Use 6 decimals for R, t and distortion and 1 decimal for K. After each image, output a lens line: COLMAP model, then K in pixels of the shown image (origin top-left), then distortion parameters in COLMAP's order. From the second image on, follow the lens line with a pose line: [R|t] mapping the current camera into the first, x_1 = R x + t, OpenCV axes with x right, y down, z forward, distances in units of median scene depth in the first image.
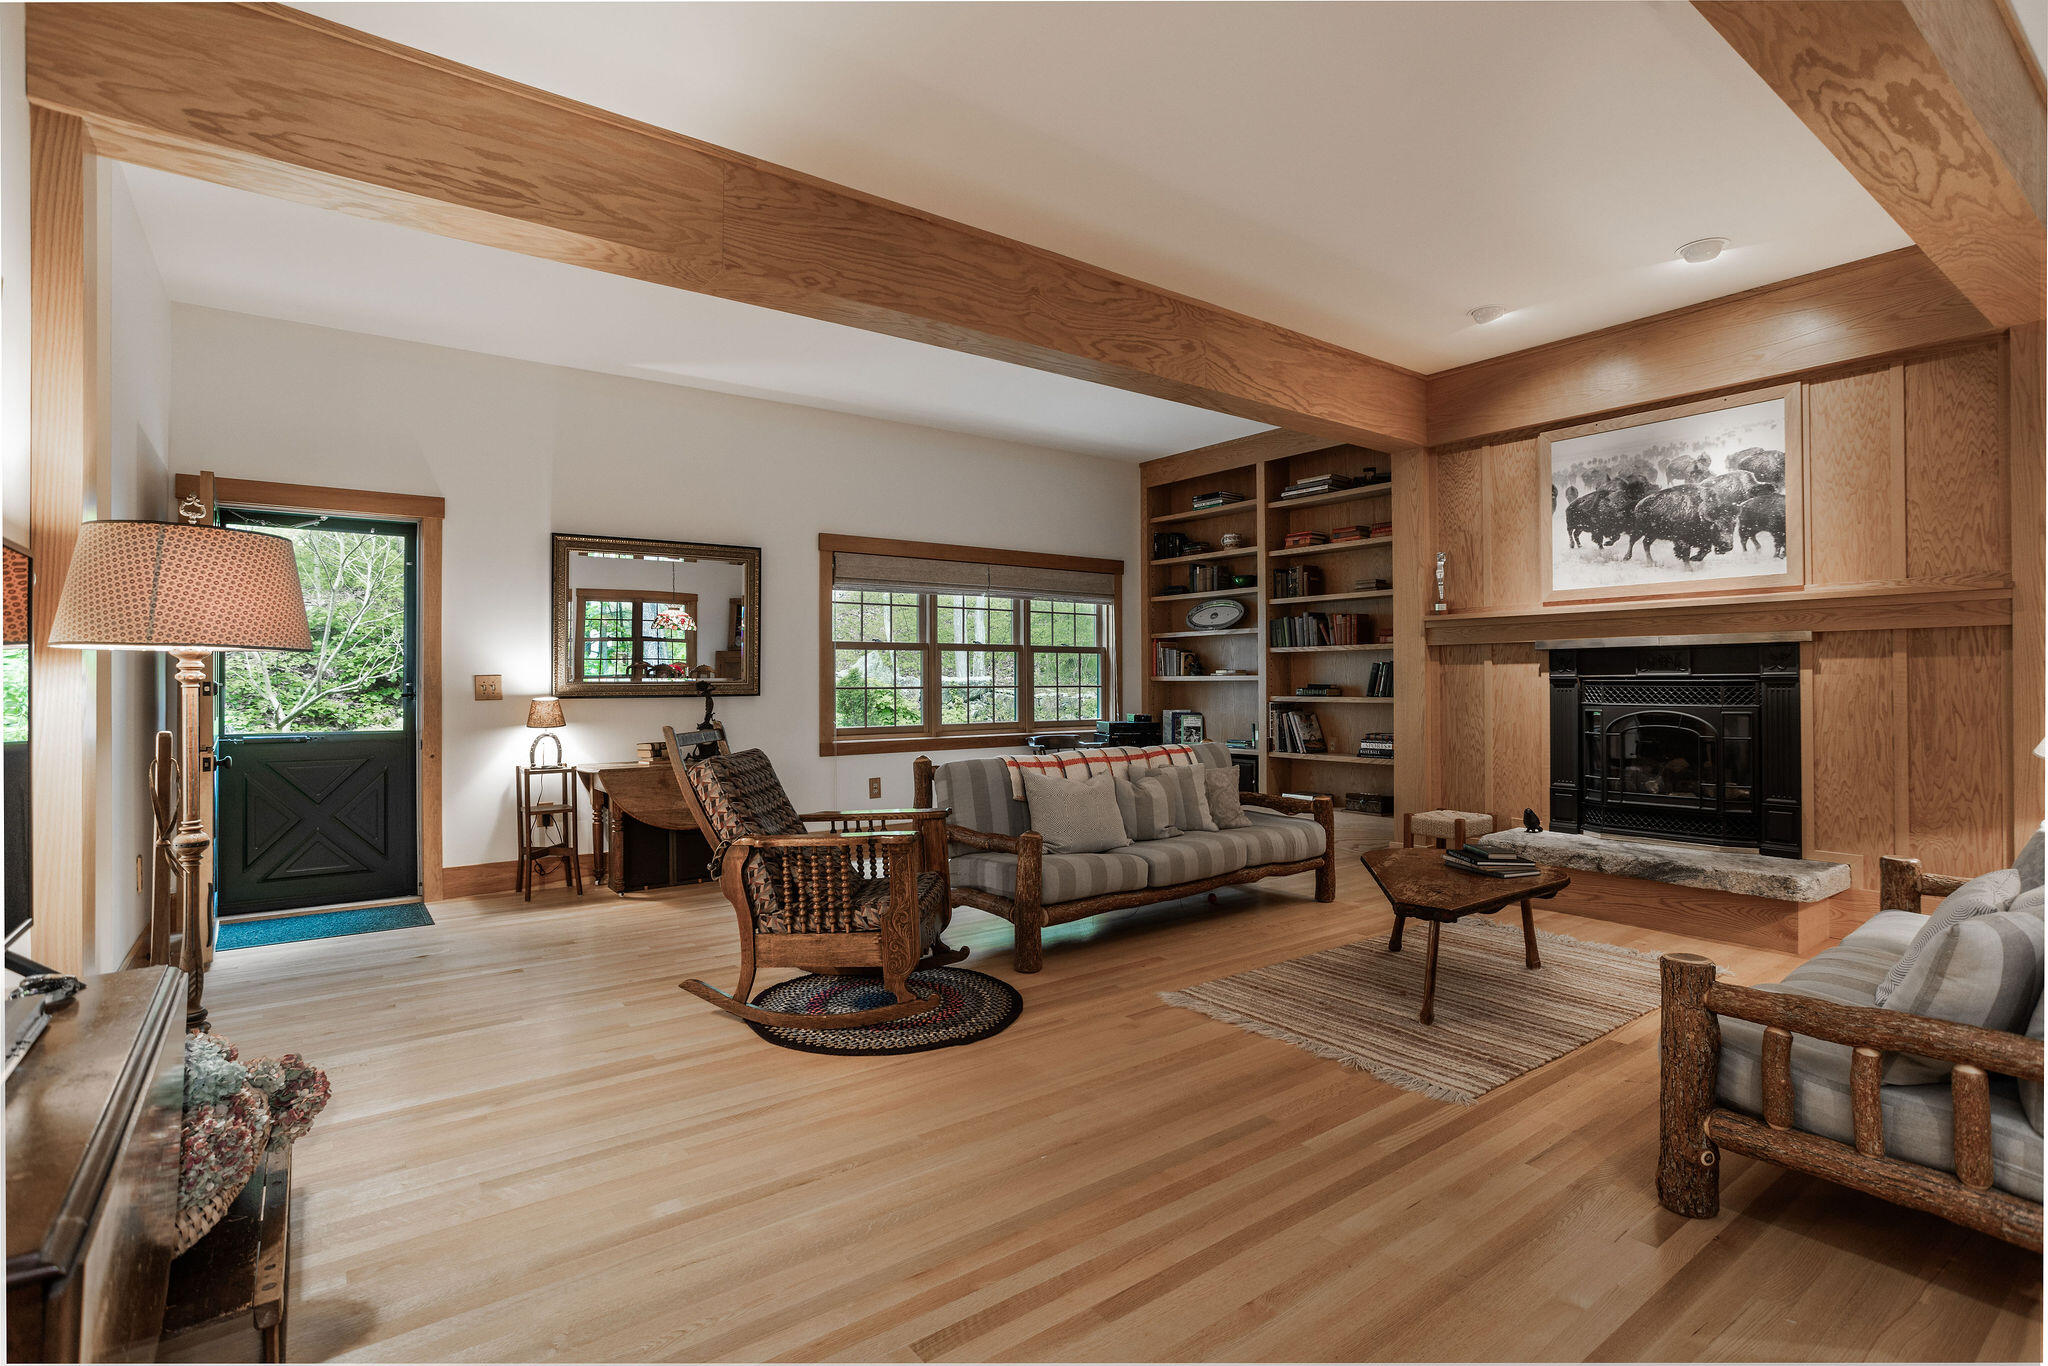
lens RADIAL K [[993.1, 0, 1025.9], [0, 993.1, 674.2], [0, 0, 1]] dist [-0.011970, 0.005763]
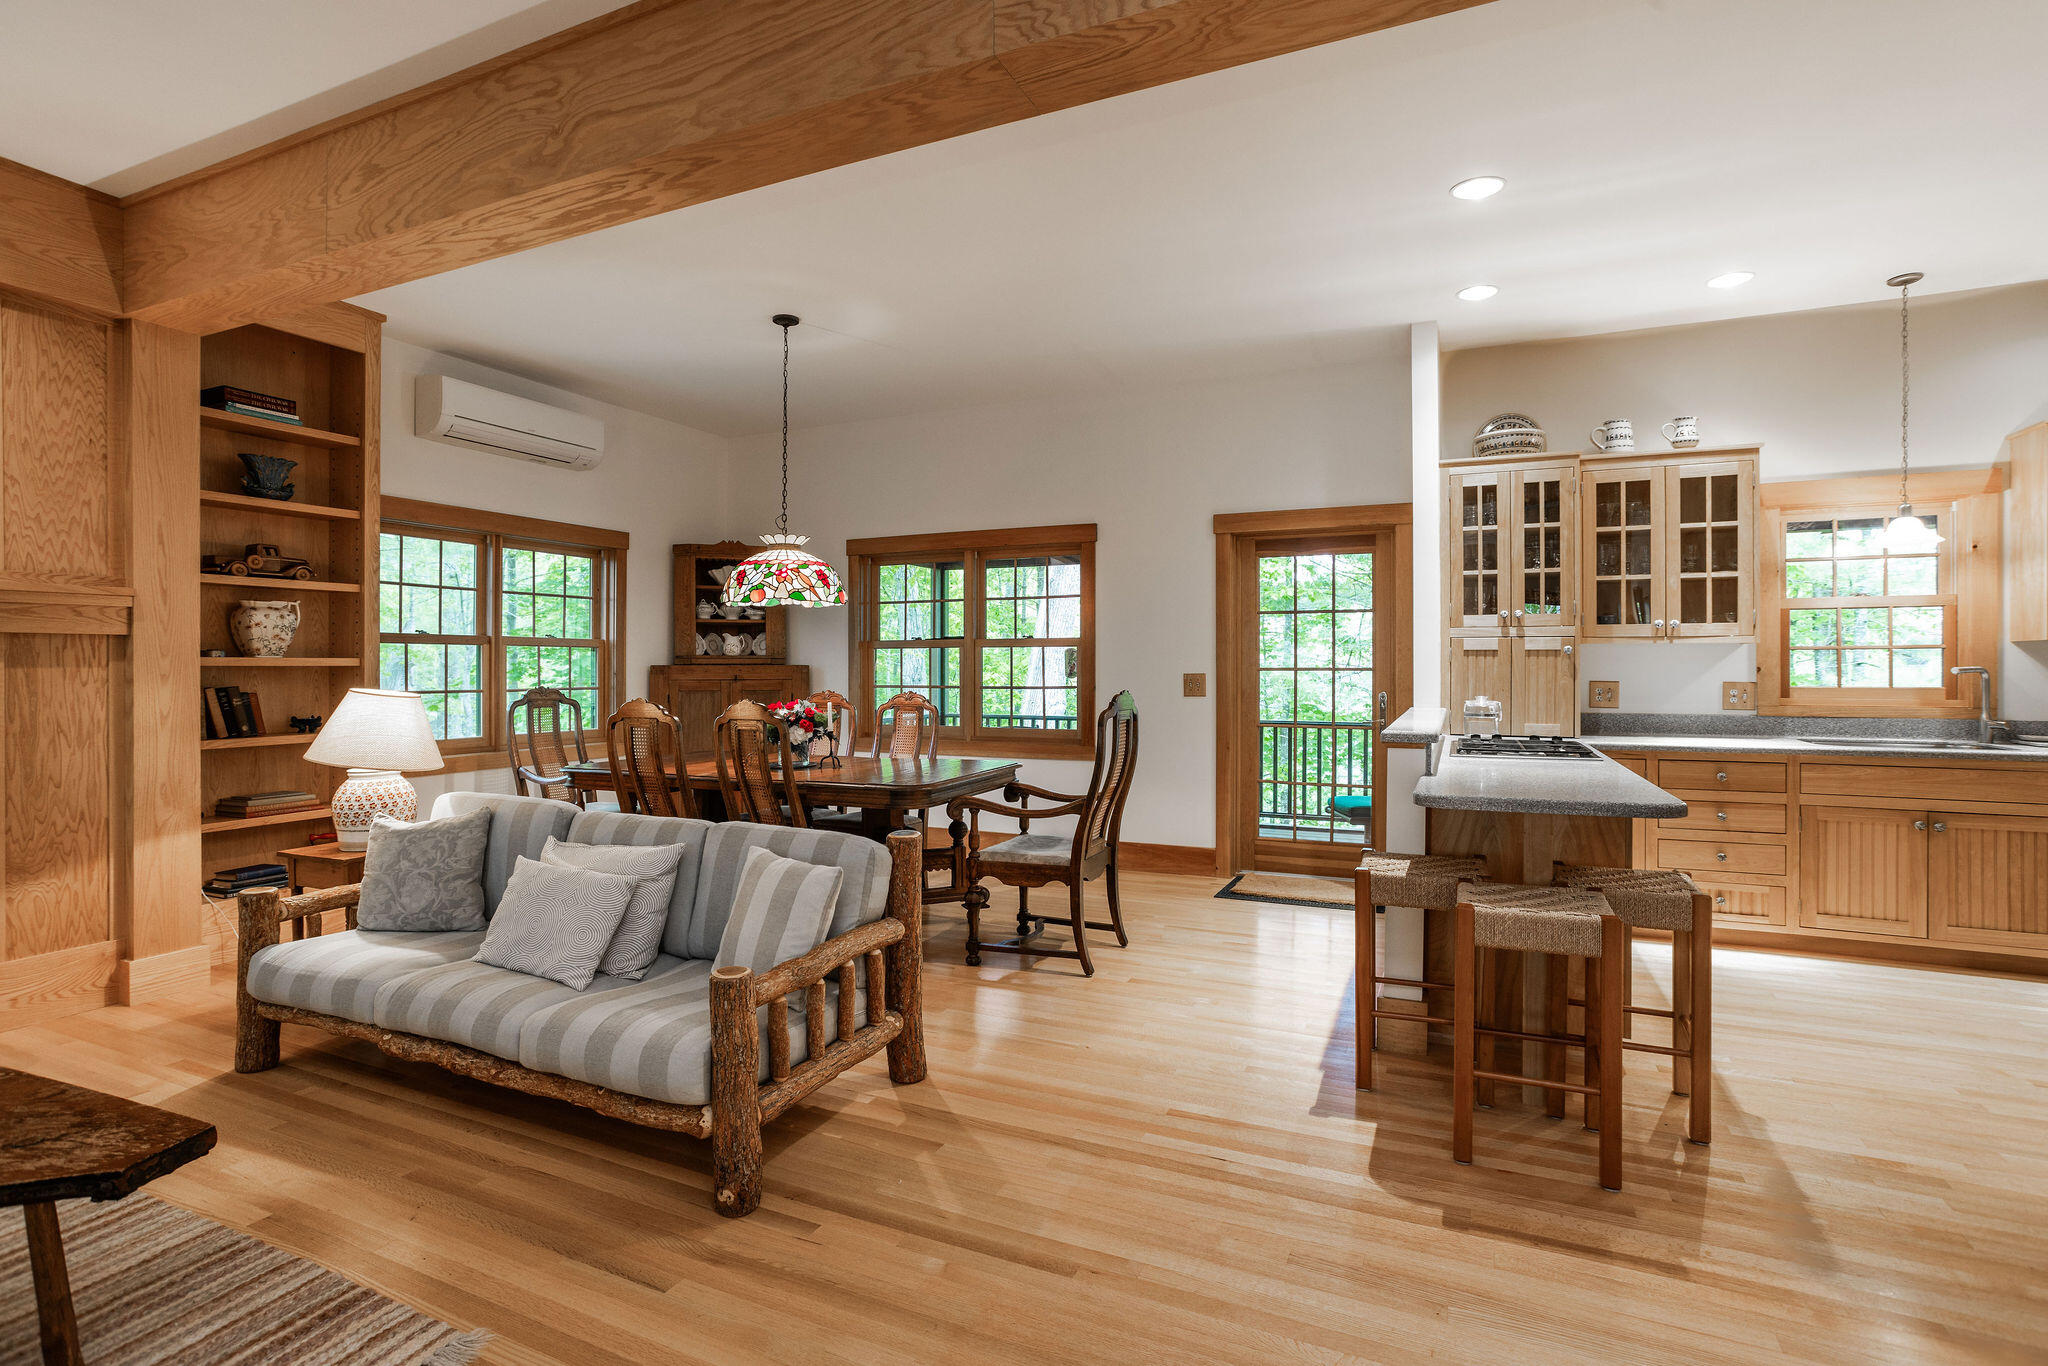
lens RADIAL K [[993.1, 0, 1018.2], [0, 993.1, 668.1], [0, 0, 1]] dist [-0.011970, 0.005763]
pose [[-0.482930, 0.000917, 0.875659, -0.222756], [-0.004676, 0.999982, -0.003626, -0.018636], [-0.875647, -0.005846, -0.482917, 0.683320]]
